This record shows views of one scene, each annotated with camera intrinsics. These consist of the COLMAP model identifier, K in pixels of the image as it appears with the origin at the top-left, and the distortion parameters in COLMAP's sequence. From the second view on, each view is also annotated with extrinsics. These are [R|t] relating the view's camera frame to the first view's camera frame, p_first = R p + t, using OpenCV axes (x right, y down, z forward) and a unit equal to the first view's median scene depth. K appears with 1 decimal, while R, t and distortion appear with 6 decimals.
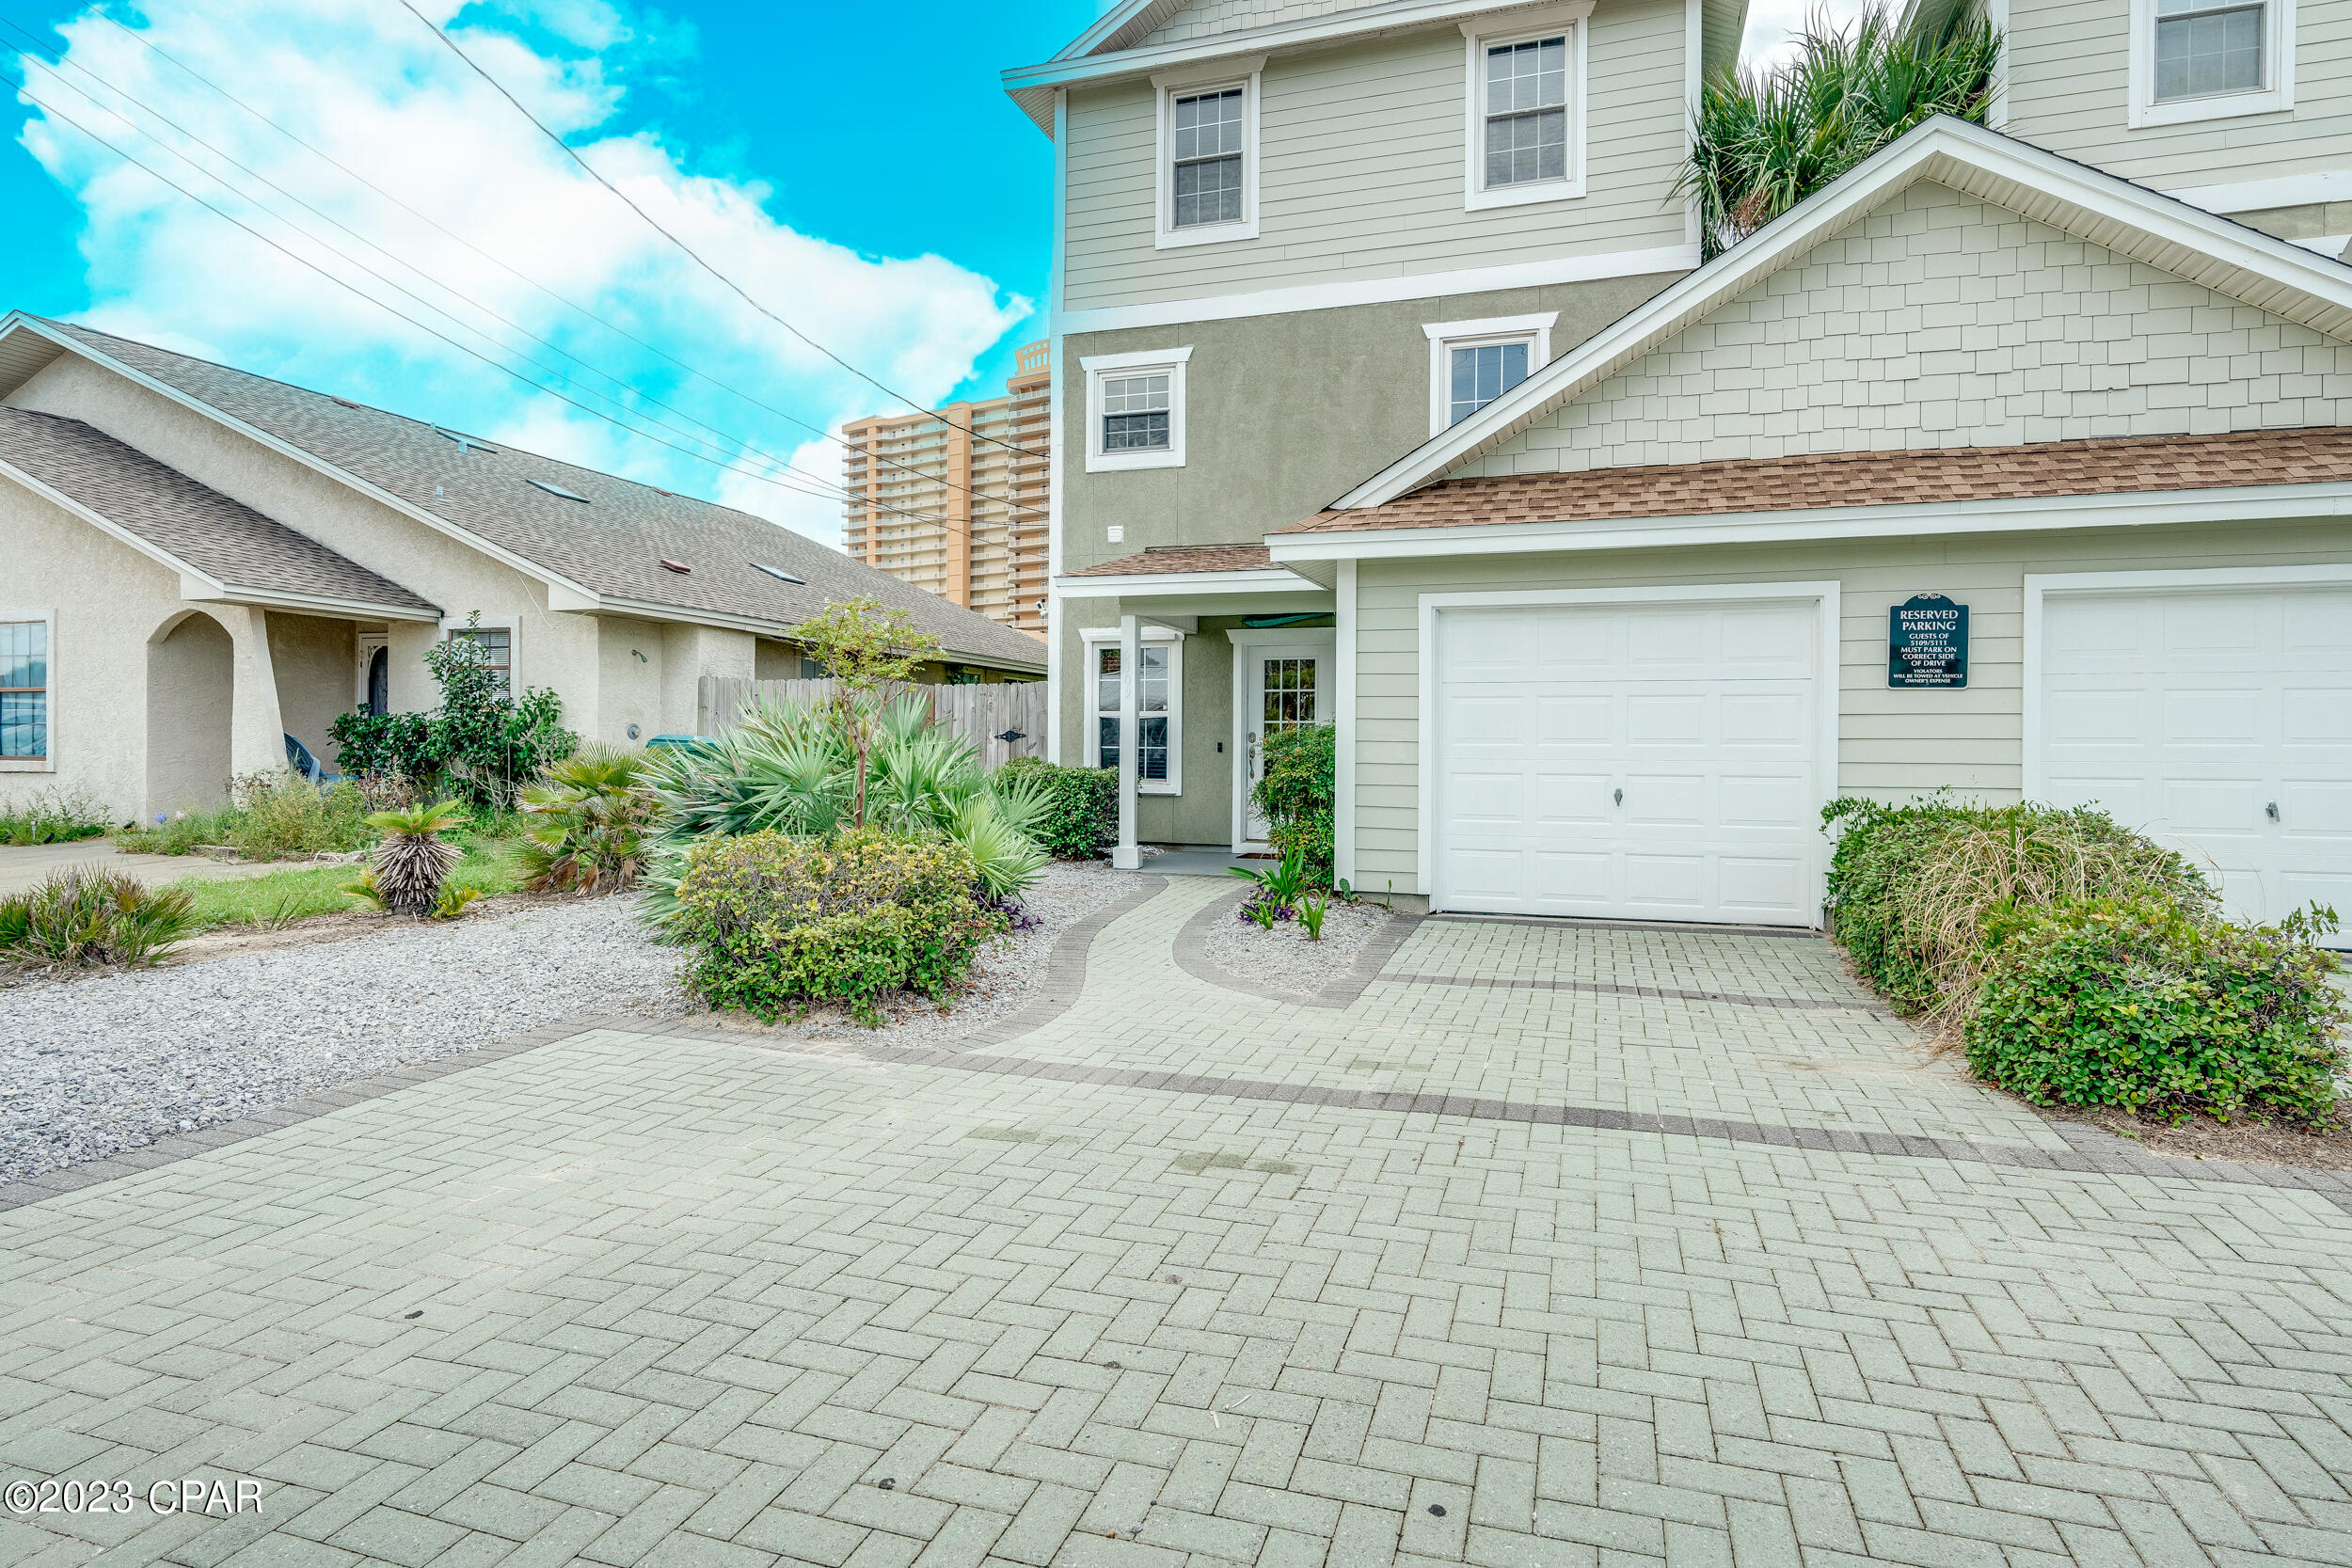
lens RADIAL K [[1256.2, 0, 1204.2], [0, 1256.2, 747.7], [0, 0, 1]] dist [-0.001618, 0.000192]
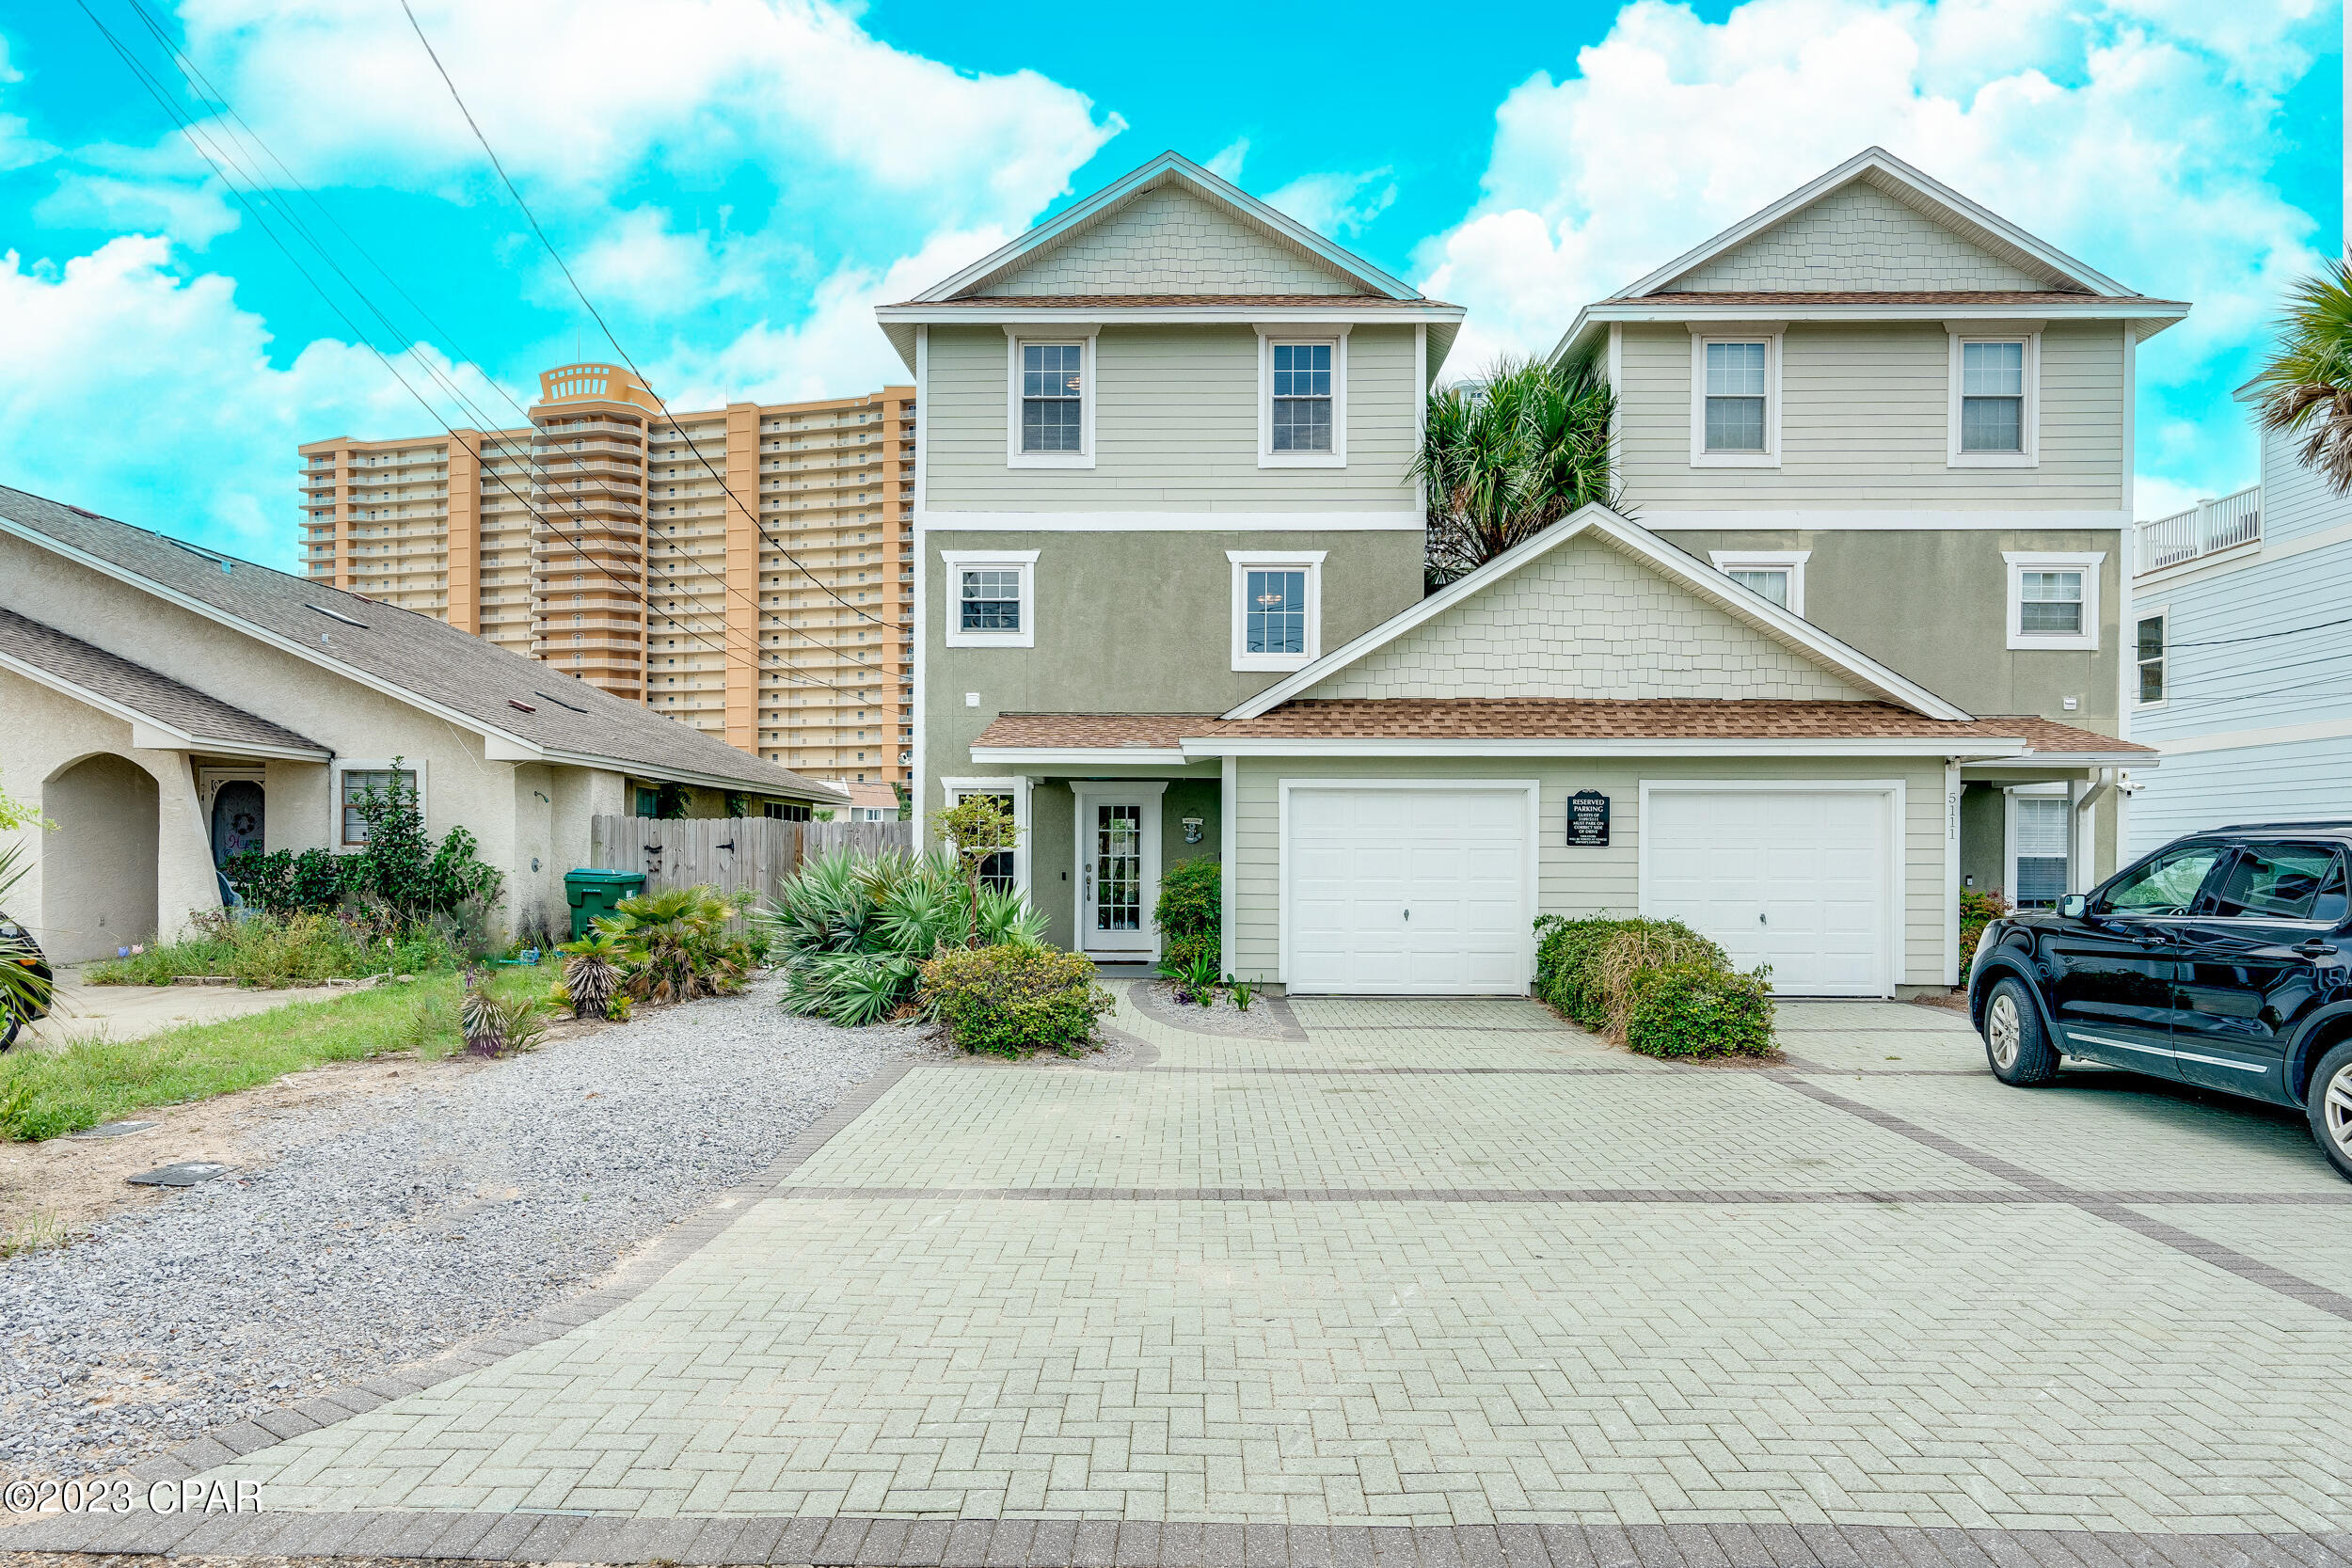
lens RADIAL K [[1421.3, 0, 1181.6], [0, 1421.3, 843.8], [0, 0, 1]] dist [0.001852, 0.001371]
pose [[0.957801, -0.001064, 0.287432, -0.437855], [0.002108, 0.999992, -0.003325, -0.042960], [-0.287426, 0.003790, 0.957795, -0.589227]]
